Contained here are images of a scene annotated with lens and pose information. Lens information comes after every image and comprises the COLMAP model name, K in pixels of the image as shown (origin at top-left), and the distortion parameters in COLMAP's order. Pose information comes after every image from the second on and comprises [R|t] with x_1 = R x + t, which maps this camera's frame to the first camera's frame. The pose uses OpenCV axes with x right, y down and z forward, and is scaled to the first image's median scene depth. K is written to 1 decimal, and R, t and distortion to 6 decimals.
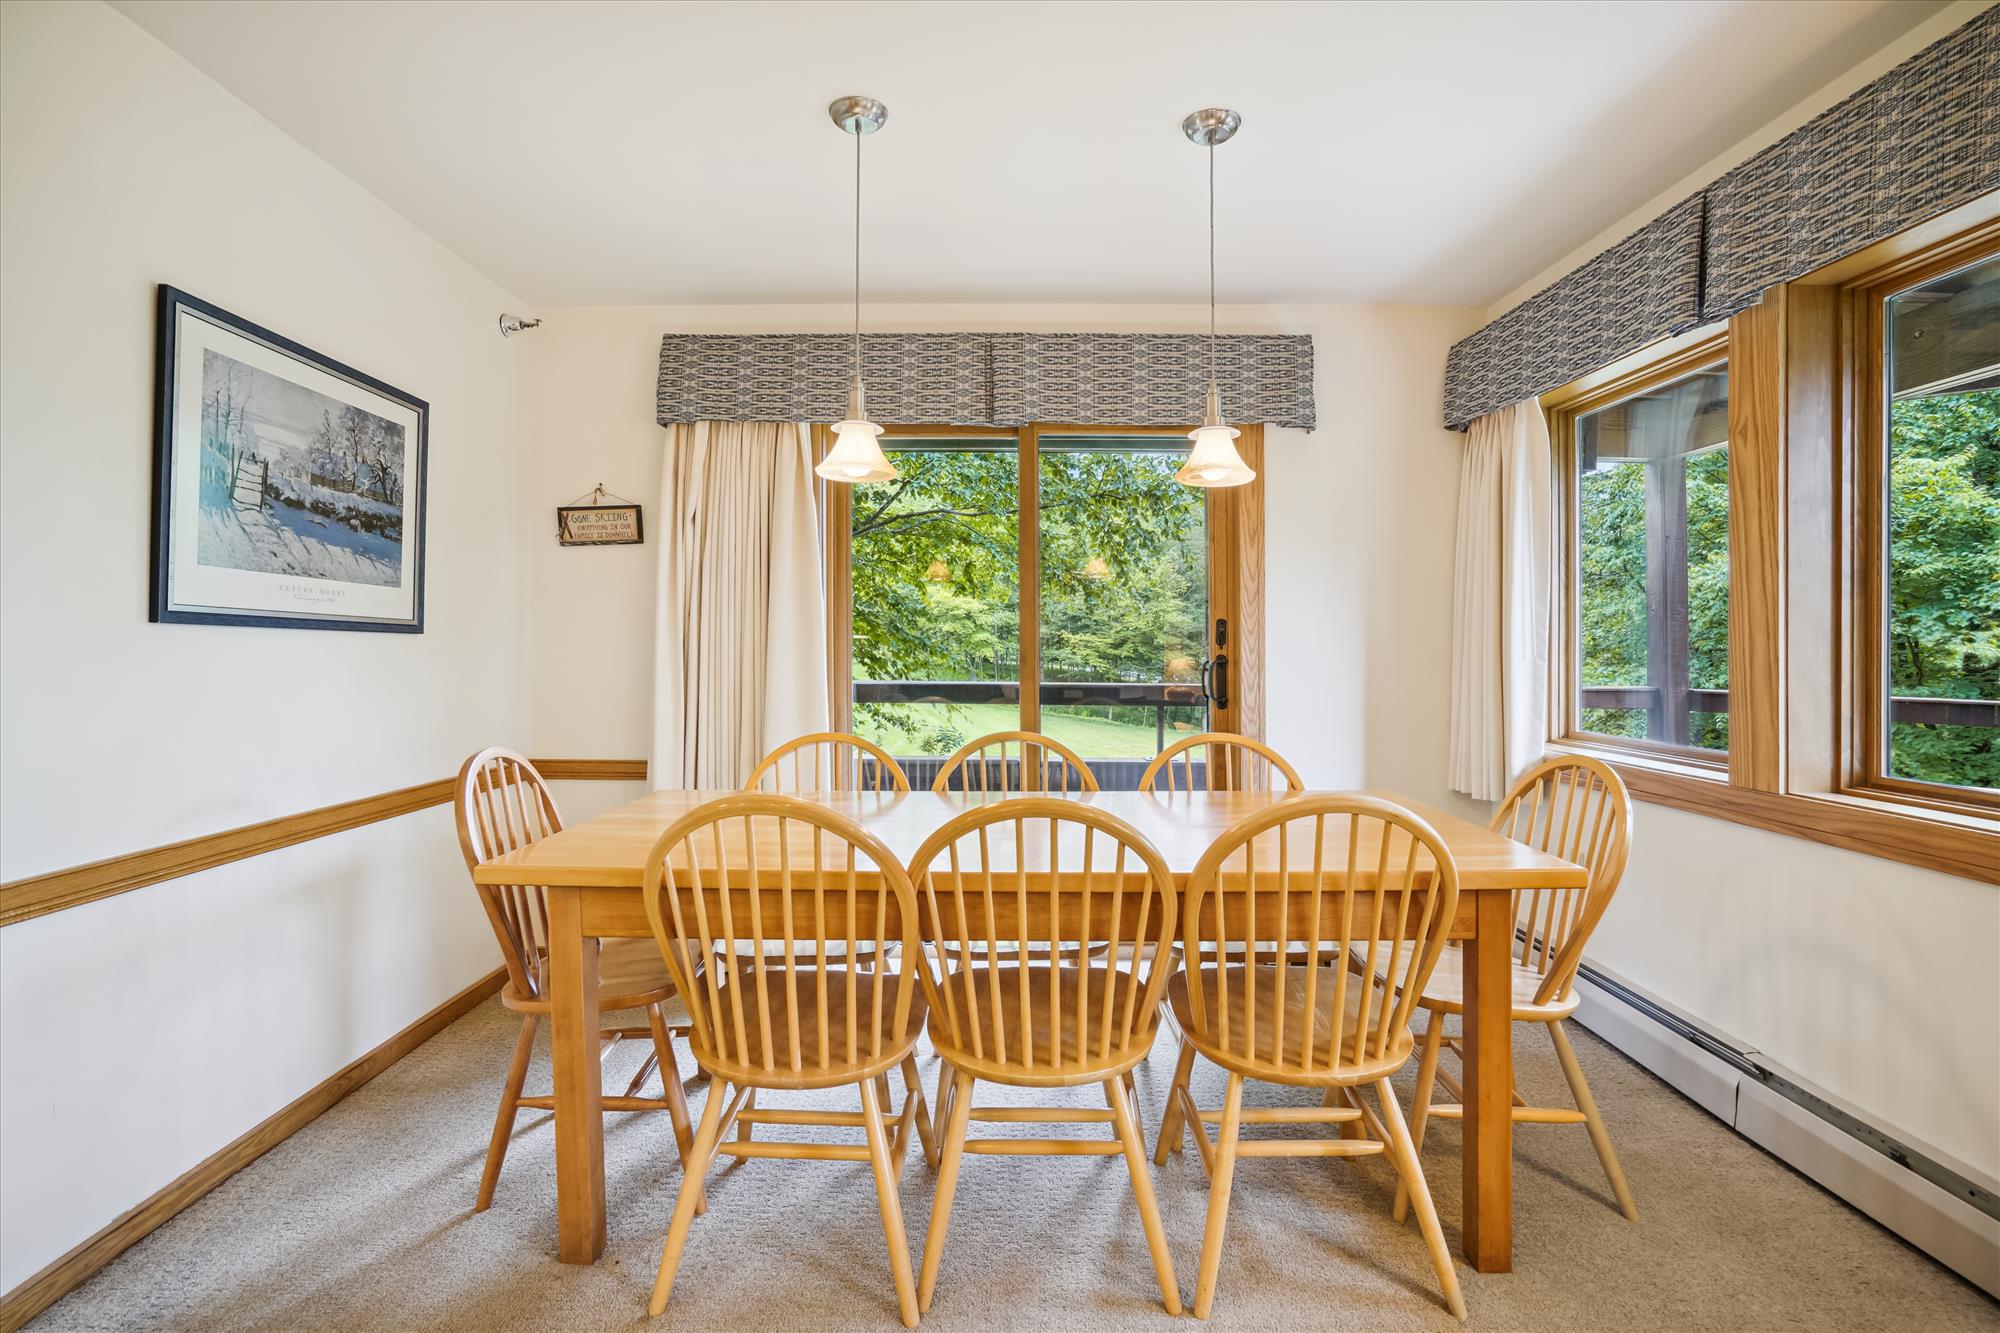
lens RADIAL K [[938.0, 0, 994.9], [0, 938.0, 646.3], [0, 0, 1]] dist [-0.055439, 0.024724]
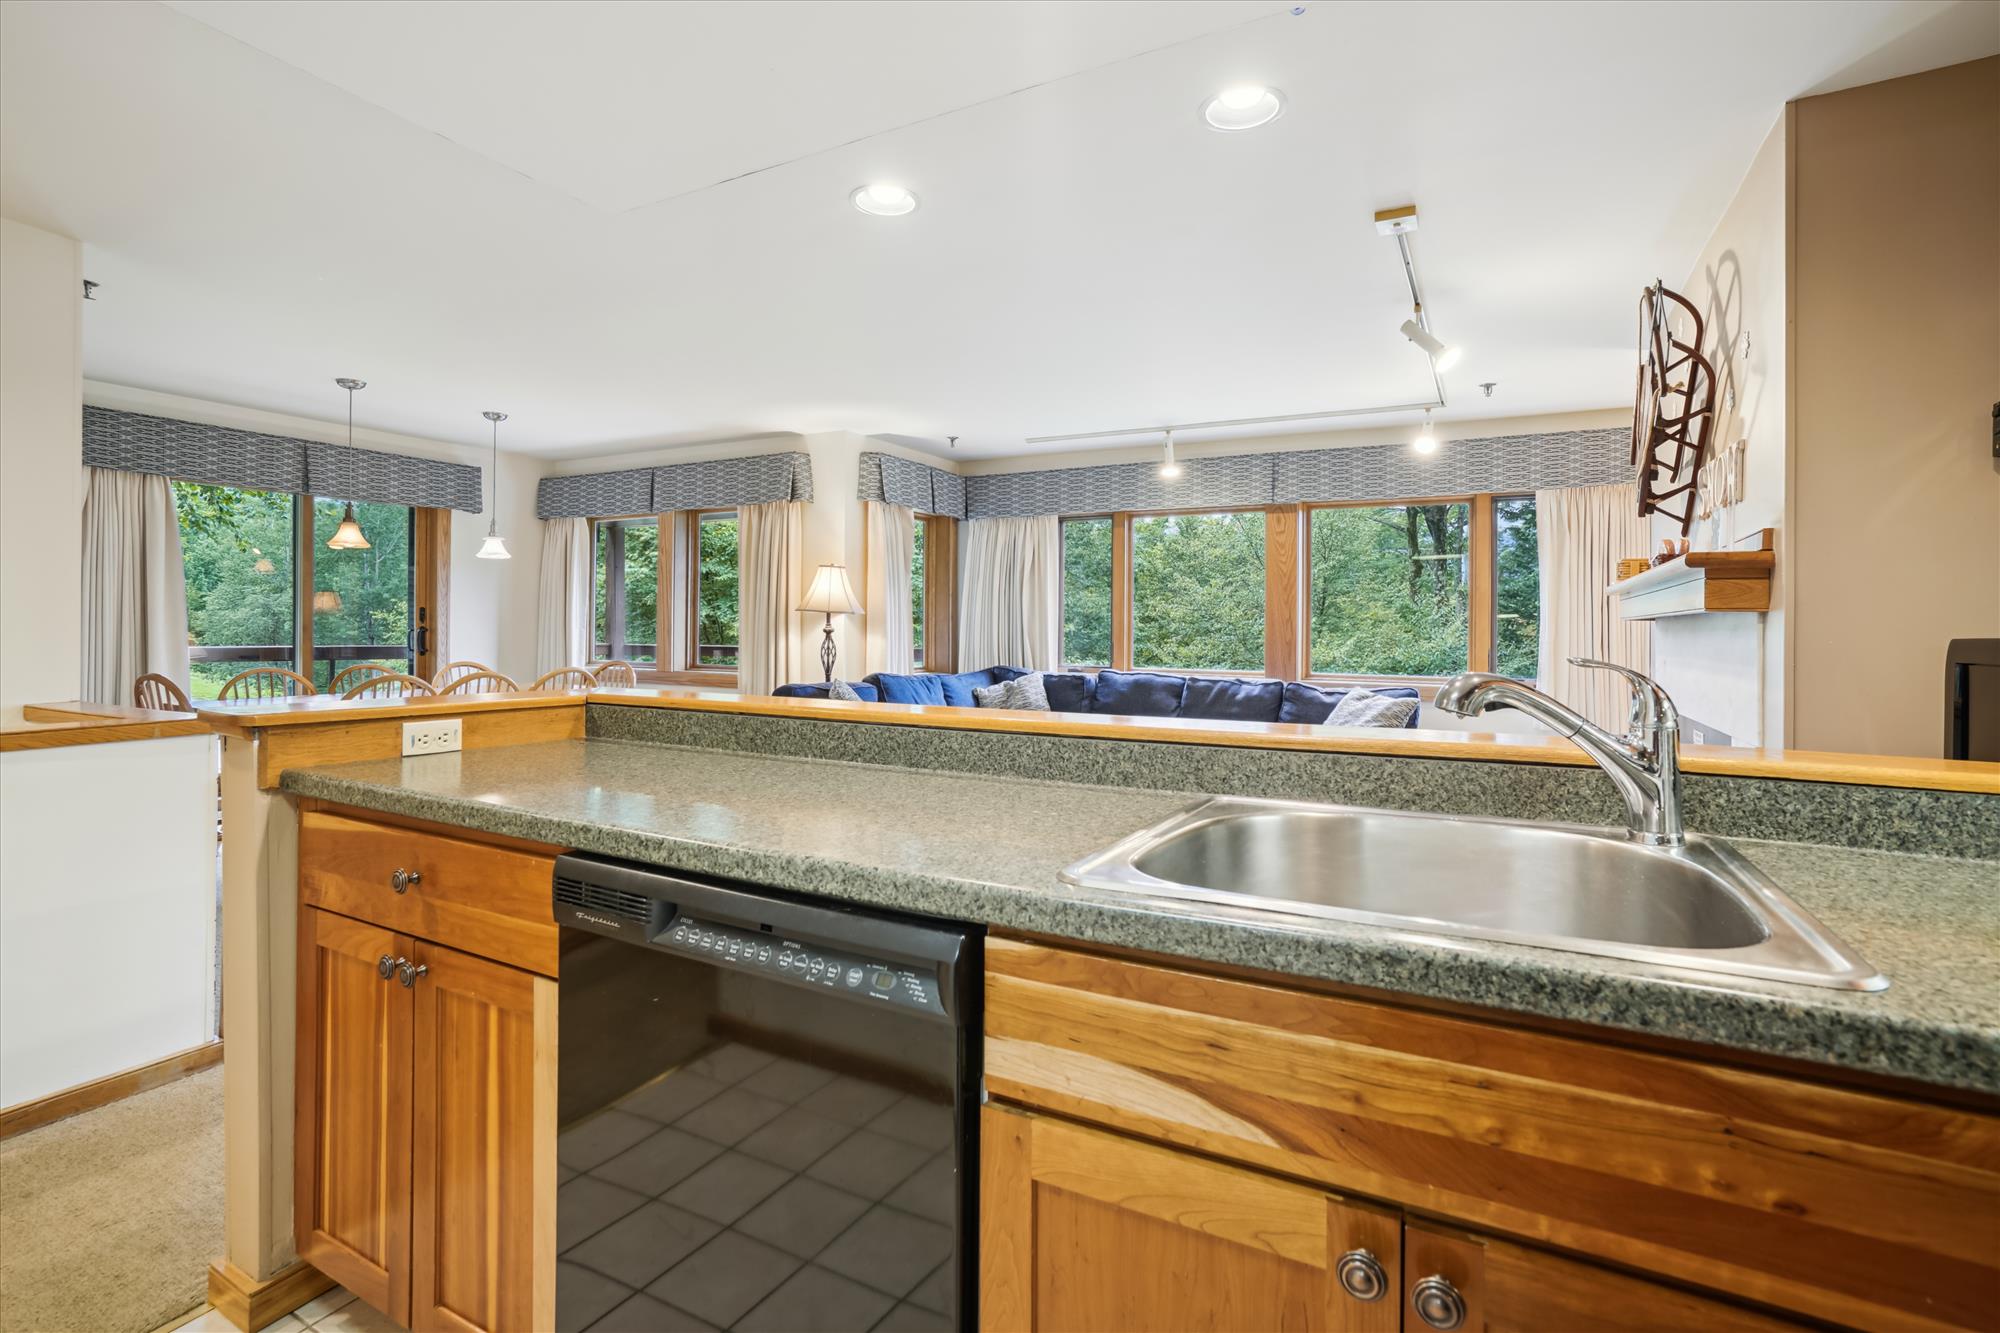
lens RADIAL K [[968.9, 0, 995.7], [0, 968.9, 599.9], [0, 0, 1]] dist [-0.000128, -0.030671]
pose [[0.487245, 0.025370, 0.872897, -0.912784], [-0.006689, 0.999657, -0.025320, -0.002914], [-0.873240, 0.006498, 0.487248, -0.969063]]
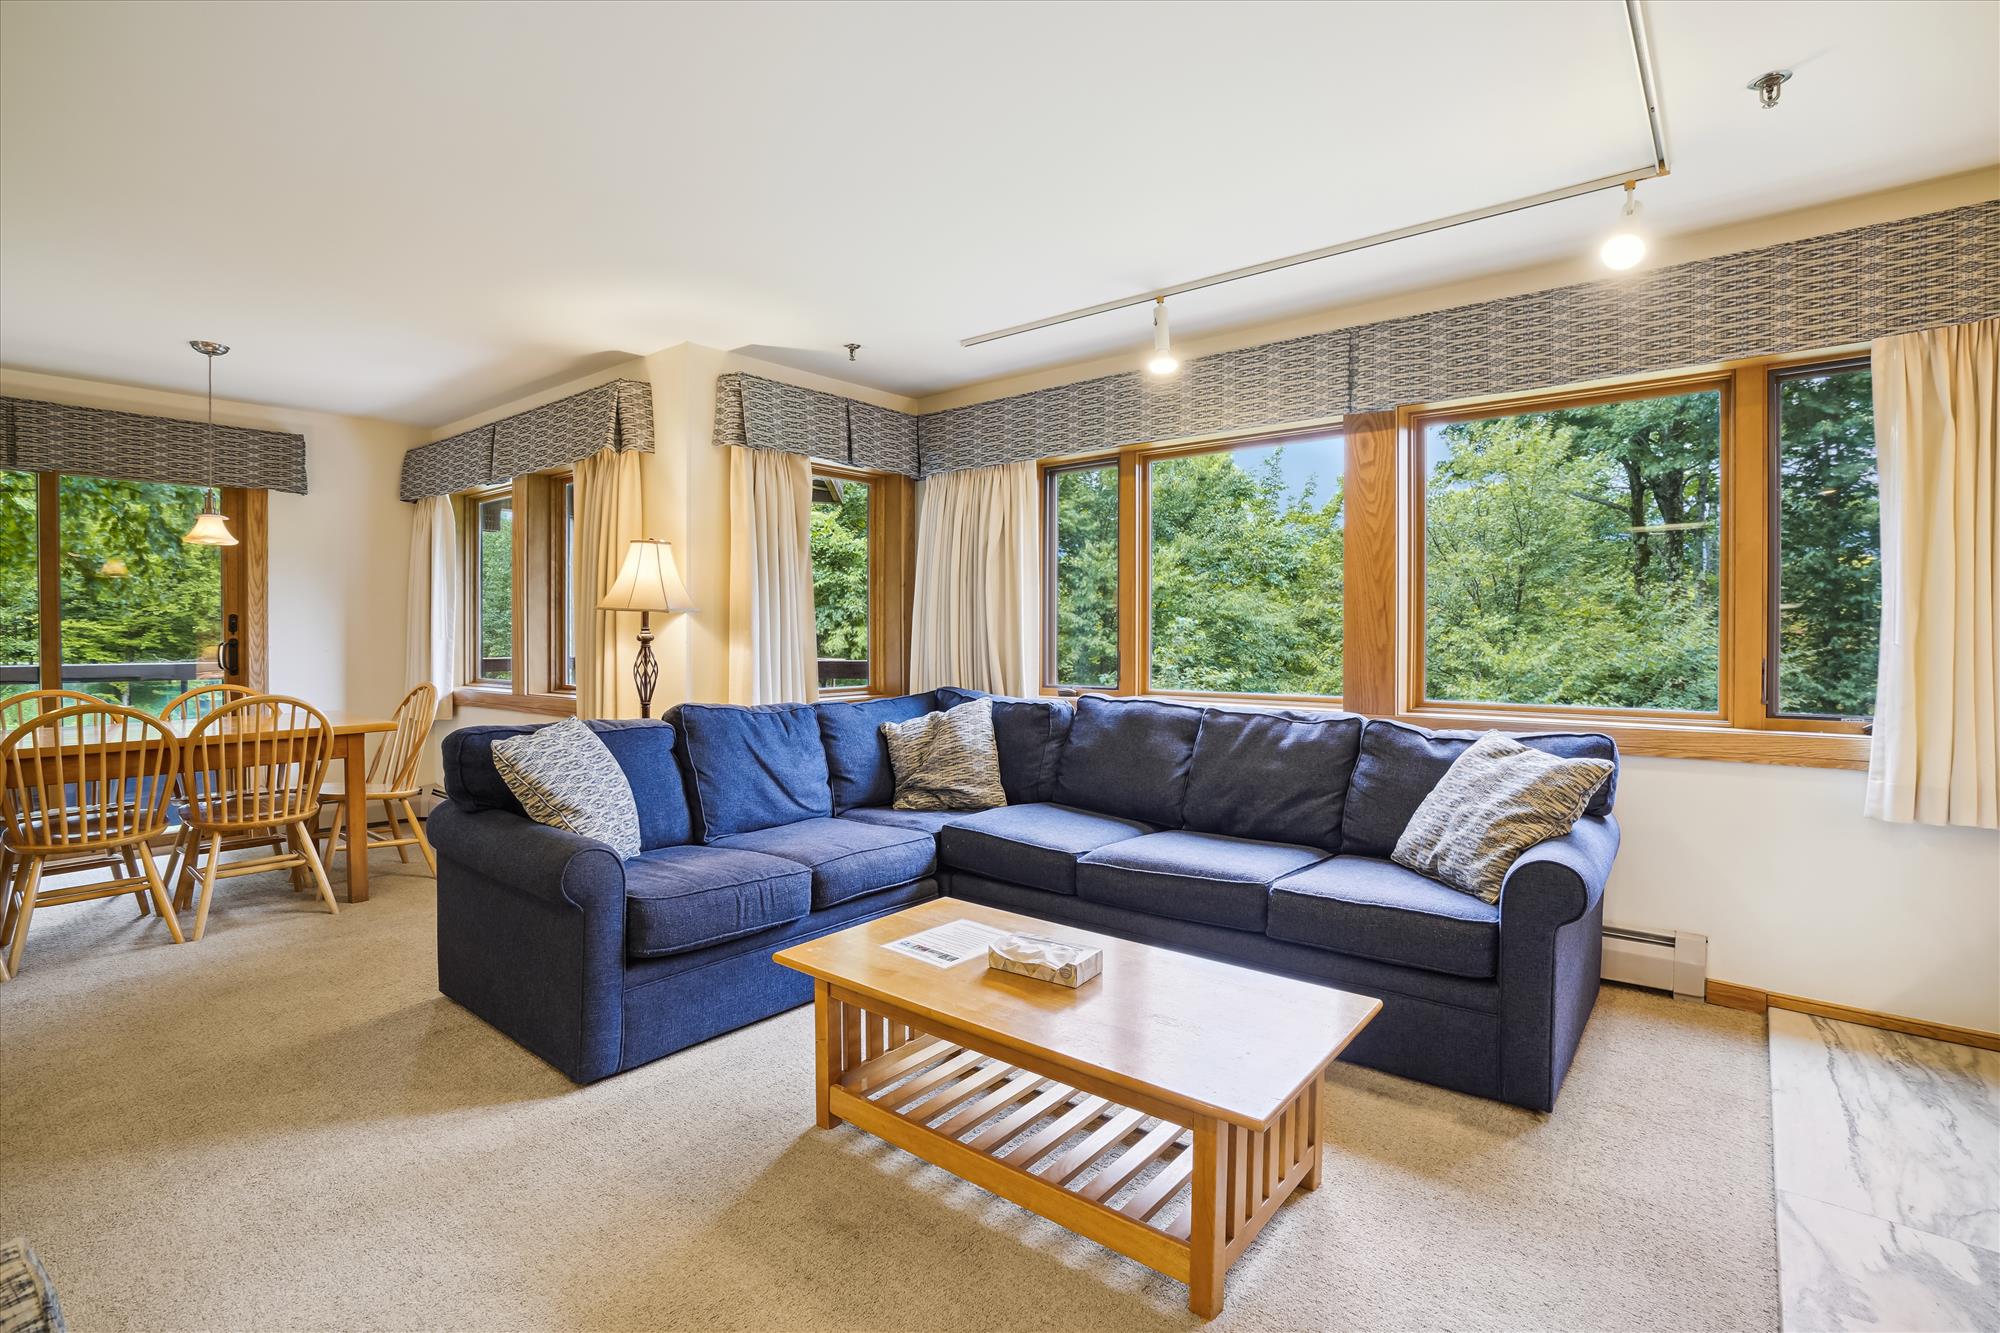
lens RADIAL K [[958.2, 0, 1002.5], [0, 958.2, 628.7], [0, 0, 1]] dist [-0.026117, 0.010799]
pose [[0.641457, -0.002508, 0.767155, -0.127892], [0.006141, 0.999979, -0.001866, 0.004021], [-0.767134, 0.005908, 0.641459, -0.919007]]
